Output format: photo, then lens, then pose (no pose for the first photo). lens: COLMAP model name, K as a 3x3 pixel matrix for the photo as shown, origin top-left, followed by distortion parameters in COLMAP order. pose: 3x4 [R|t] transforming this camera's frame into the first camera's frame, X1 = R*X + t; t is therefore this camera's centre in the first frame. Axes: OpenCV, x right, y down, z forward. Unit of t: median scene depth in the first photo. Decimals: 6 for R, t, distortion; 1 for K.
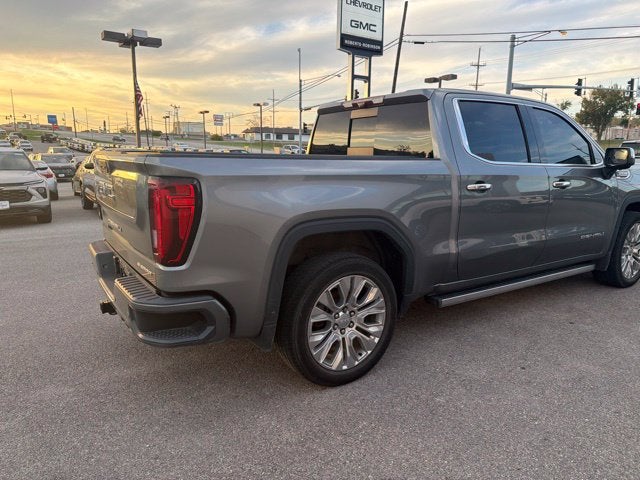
lens RADIAL K [[454.0, 0, 325.4], [0, 454.0, 240.5], [0, 0, 1]] dist [0.034304, -0.040767]
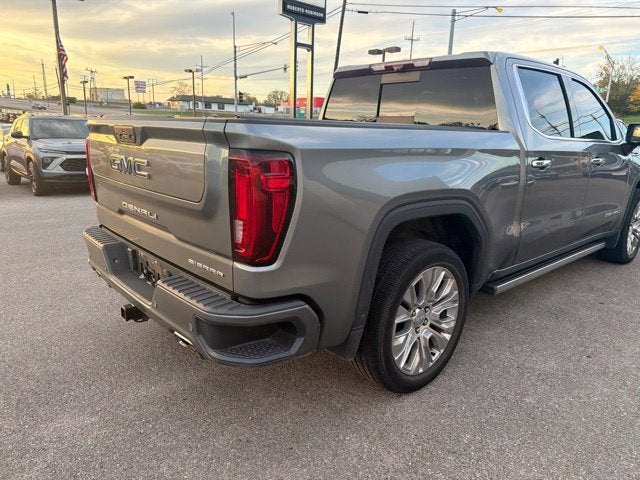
lens RADIAL K [[454.0, 0, 325.0], [0, 454.0, 242.9], [0, 0, 1]] dist [0.034304, -0.040767]
pose [[0.989122, -0.019356, 0.145817, -0.041007], [0.010310, 0.997989, 0.062540, -0.003626], [-0.146734, -0.060356, 0.987333, 0.026850]]
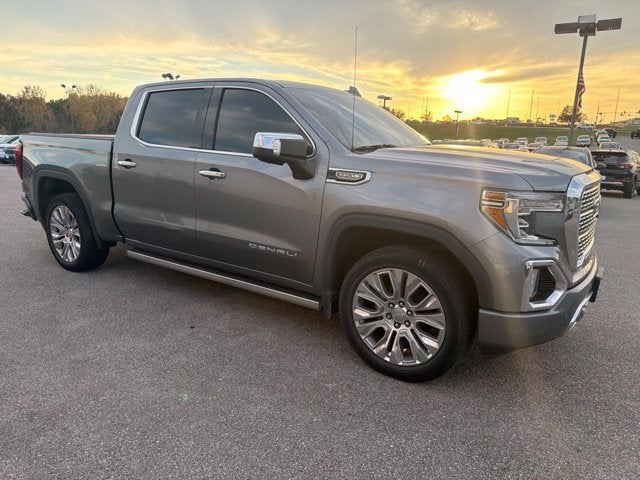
lens RADIAL K [[454.0, 0, 324.8], [0, 454.0, 239.4], [0, 0, 1]] dist [0.034304, -0.040767]
pose [[0.379081, 0.203348, -0.902744, 0.303988], [-0.198673, 0.970692, 0.135227, -0.034692], [0.903785, 0.128089, 0.408370, 0.181393]]
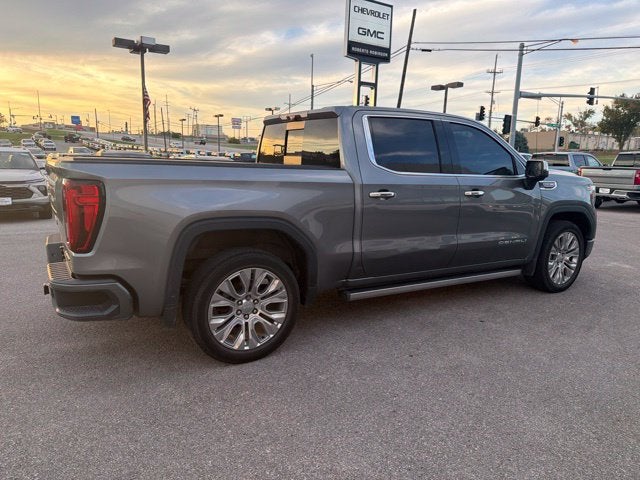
lens RADIAL K [[454.0, 0, 318.9], [0, 454.0, 242.9], [0, 0, 1]] dist [0.034304, -0.040767]
pose [[0.998502, 0.027834, -0.047116, 0.042416], [-0.028025, 0.999601, -0.003410, 0.001859], [0.047002, 0.004725, 0.998884, -0.022225]]
